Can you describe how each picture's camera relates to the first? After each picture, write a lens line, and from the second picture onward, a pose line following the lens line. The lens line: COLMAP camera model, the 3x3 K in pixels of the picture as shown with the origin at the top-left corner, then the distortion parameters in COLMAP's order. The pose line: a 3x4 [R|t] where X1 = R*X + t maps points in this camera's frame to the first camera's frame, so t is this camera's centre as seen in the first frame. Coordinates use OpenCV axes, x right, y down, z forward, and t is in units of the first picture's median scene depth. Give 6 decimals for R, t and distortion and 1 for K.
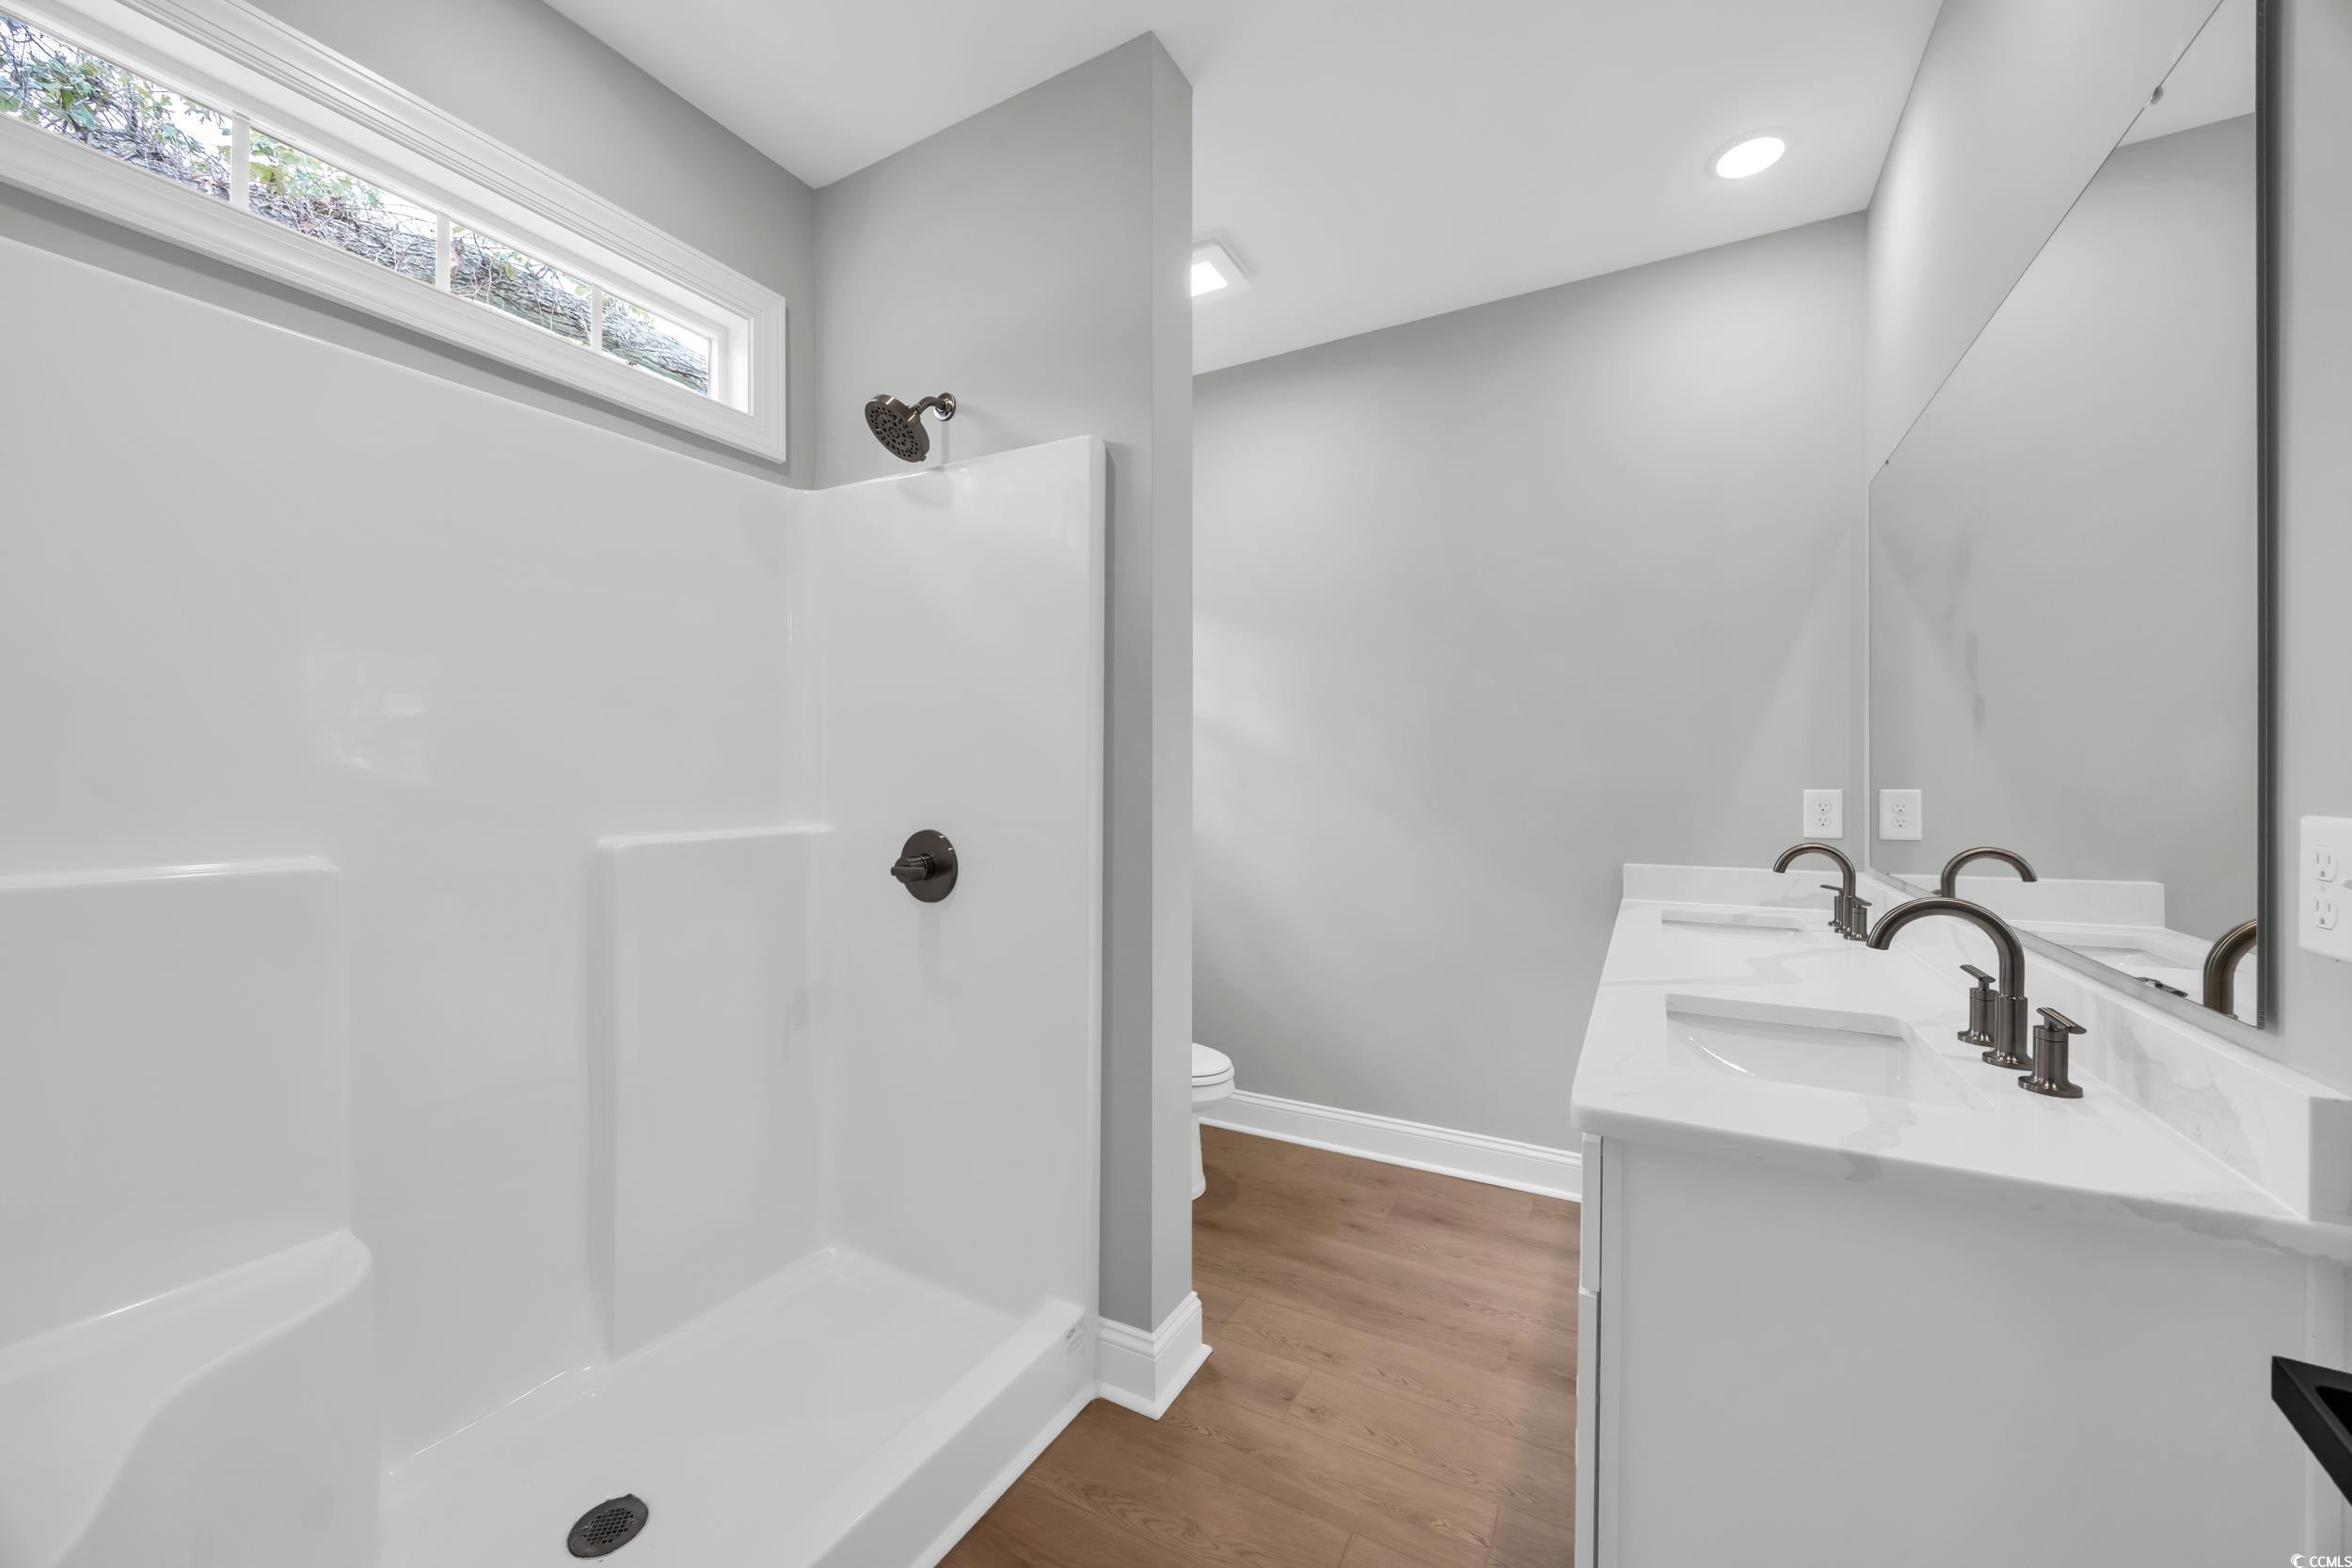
lens RADIAL K [[888.8, 0, 1168.3], [0, 888.8, 779.6], [0, 0, 1]] dist [-0.005551, 0.000080]
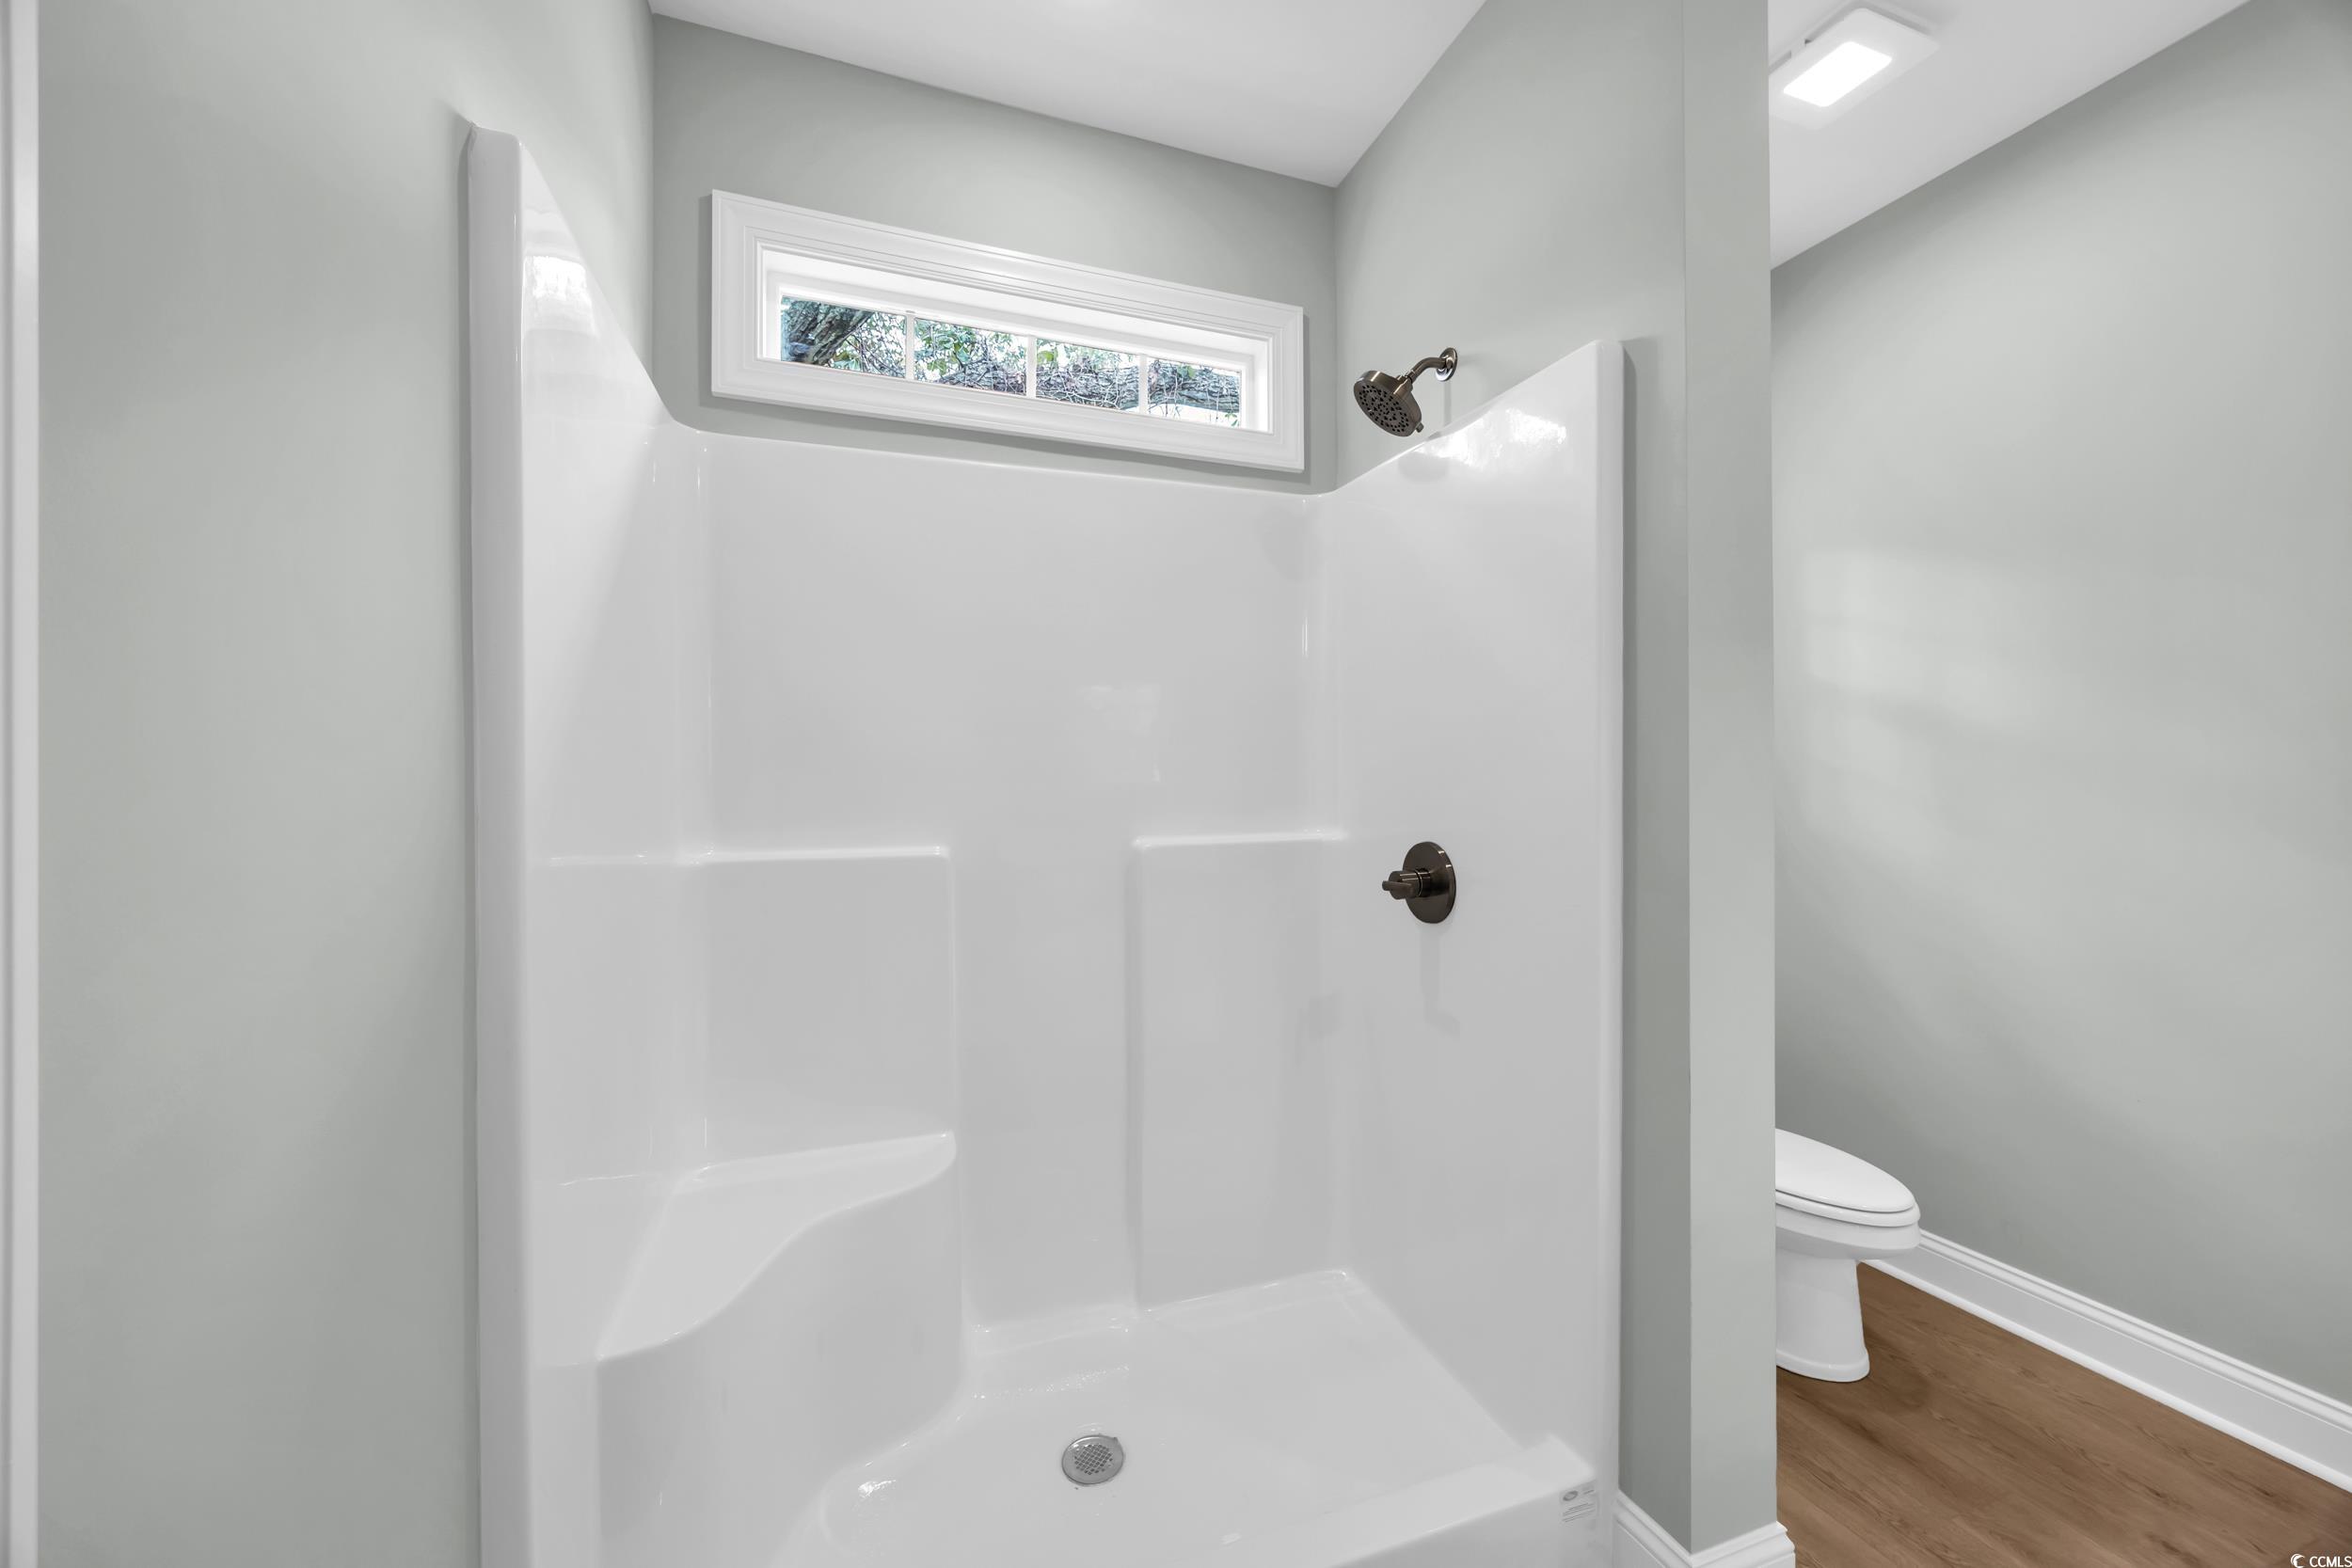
lens RADIAL K [[888.8, 0, 1168.3], [0, 888.8, 779.6], [0, 0, 1]] dist [-0.005551, 0.000080]
pose [[0.746066, -0.008826, -0.665813, 0.128208], [0.005306, 0.999959, -0.007309, -0.000788], [0.665850, 0.001920, 0.746083, 0.157145]]
